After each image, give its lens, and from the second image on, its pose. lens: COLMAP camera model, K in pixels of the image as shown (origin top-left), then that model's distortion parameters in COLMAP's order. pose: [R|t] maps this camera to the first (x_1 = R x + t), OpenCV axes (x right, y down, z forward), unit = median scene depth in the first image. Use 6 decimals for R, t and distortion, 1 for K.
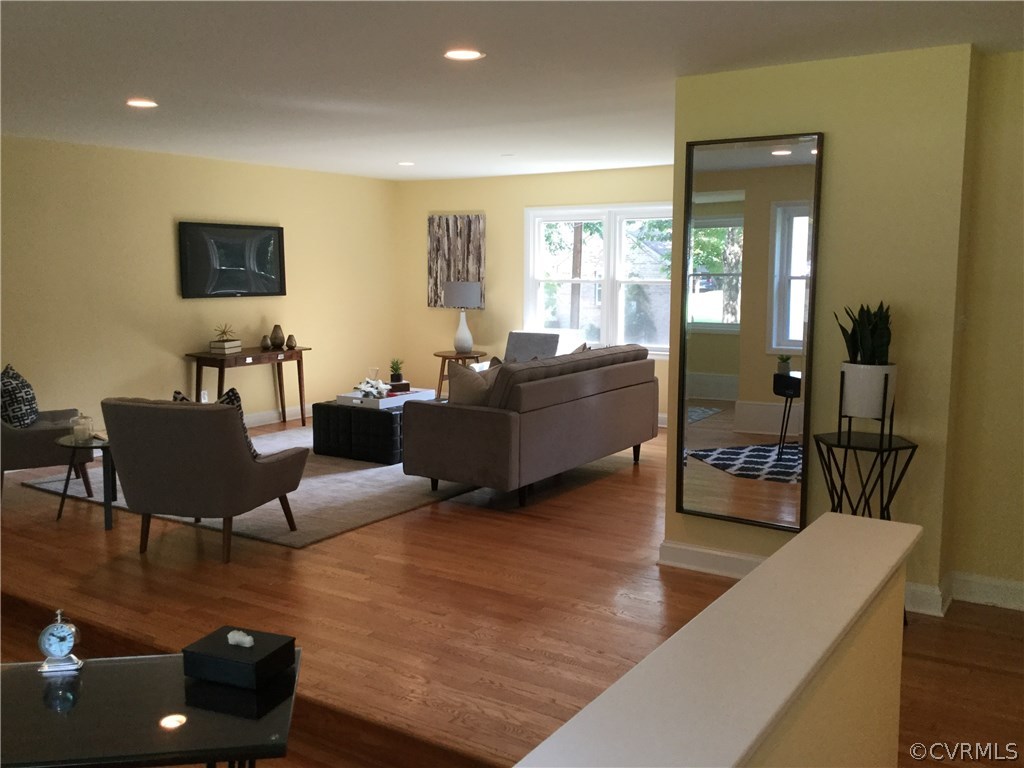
lens RADIAL K [[921.5, 0, 510.4], [0, 921.5, 389.3], [0, 0, 1]] dist [0.147194, -0.308193]
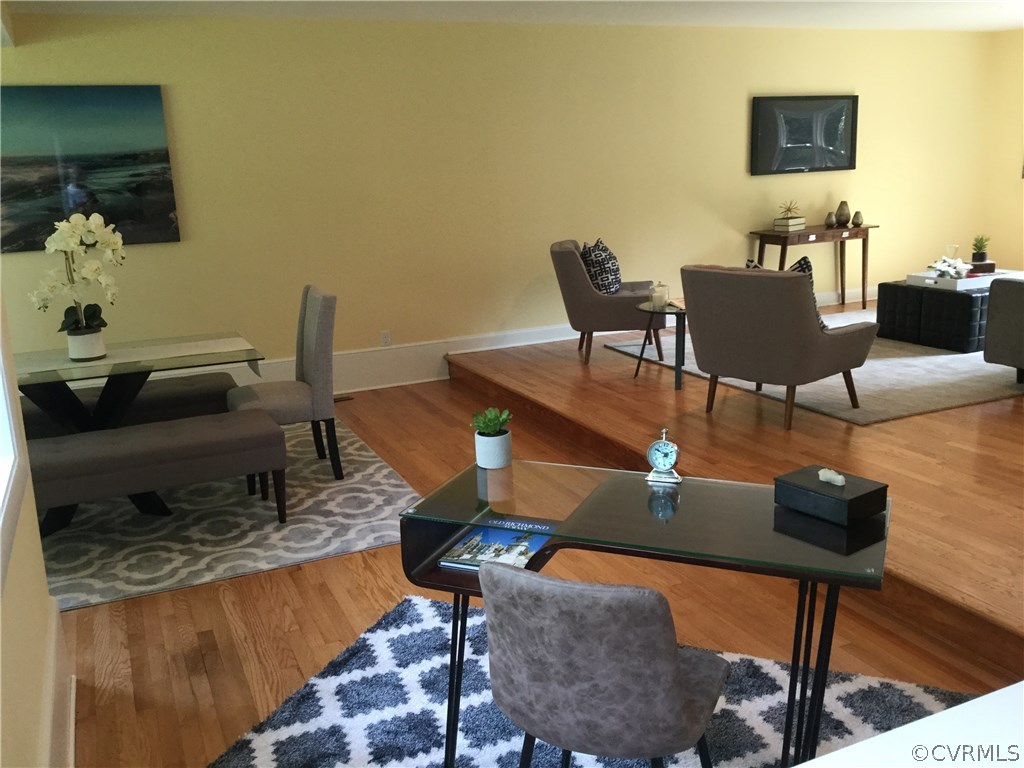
lens RADIAL K [[921.5, 0, 510.4], [0, 921.5, 389.3], [0, 0, 1]] dist [0.147194, -0.308193]
pose [[0.843181, 0.088854, -0.530237, -0.019830], [-0.027457, 0.992078, 0.122585, 0.021314], [0.536929, -0.088802, 0.838941, -0.009981]]
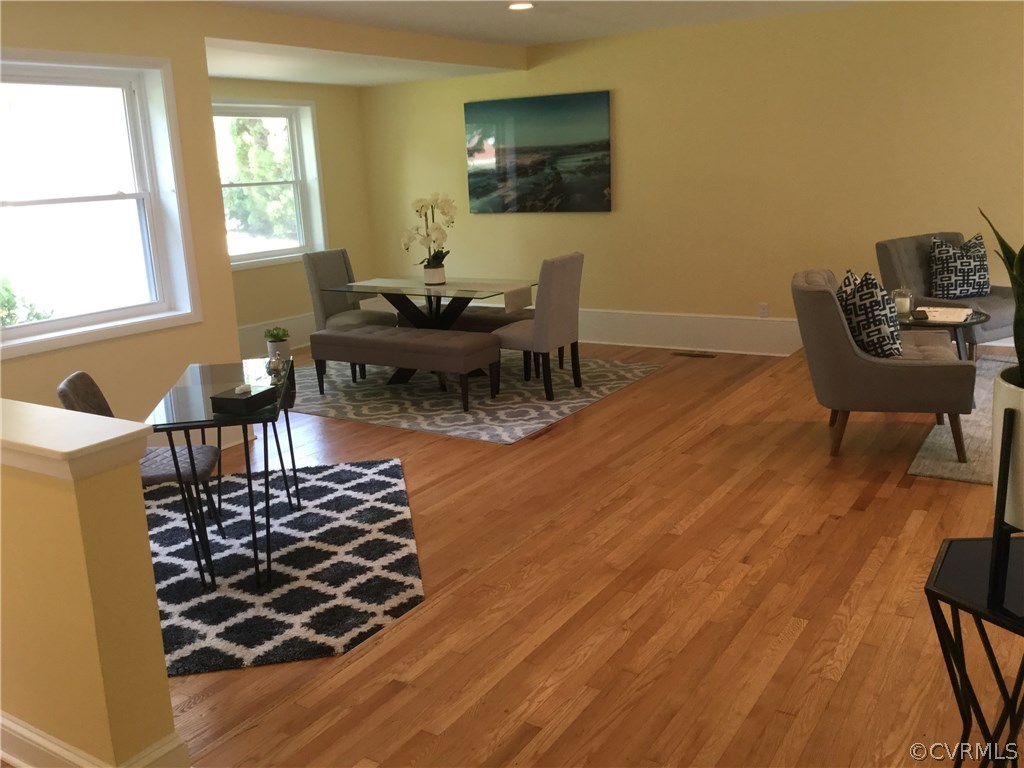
lens RADIAL K [[921.5, 0, 510.4], [0, 921.5, 389.3], [0, 0, 1]] dist [0.147194, -0.308193]
pose [[0.022485, 0.238118, -0.970976, 0.495371], [-0.088857, 0.967854, 0.235294, -0.061888], [0.995791, 0.080988, 0.042920, 0.520492]]
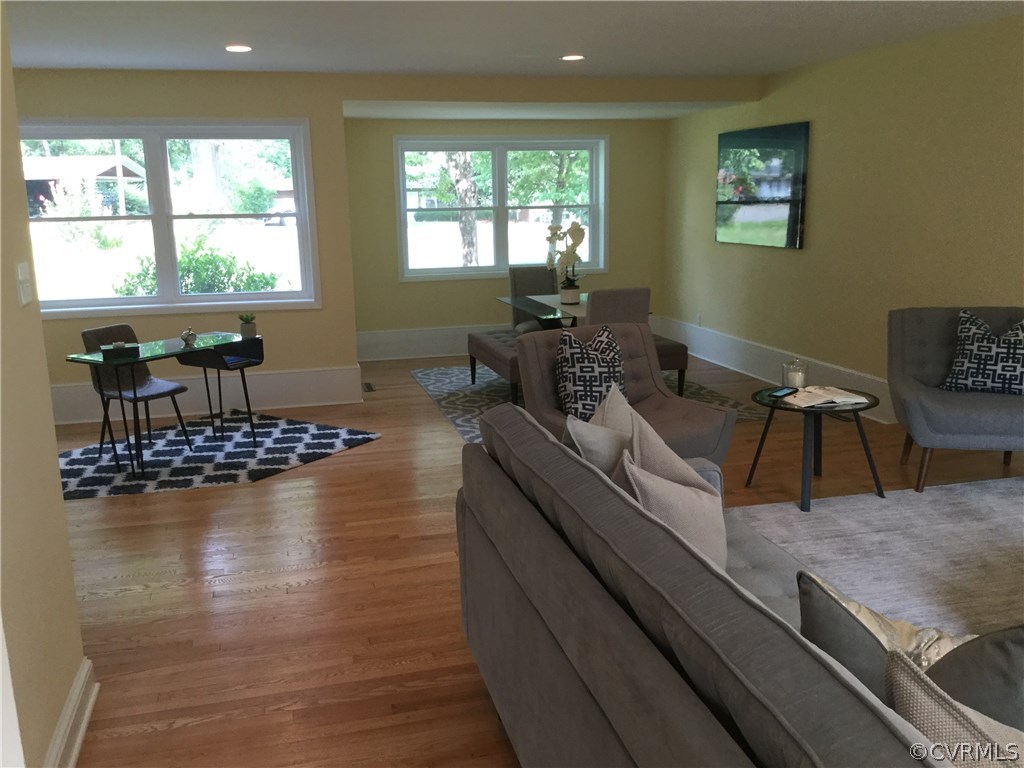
lens RADIAL K [[921.5, 0, 510.4], [0, 921.5, 389.3], [0, 0, 1]] dist [0.147194, -0.308193]
pose [[-0.662291, 0.168001, -0.730169, 0.334354], [-0.080284, 0.953014, 0.292094, -0.168777], [0.744933, 0.252072, -0.617684, 1.268773]]
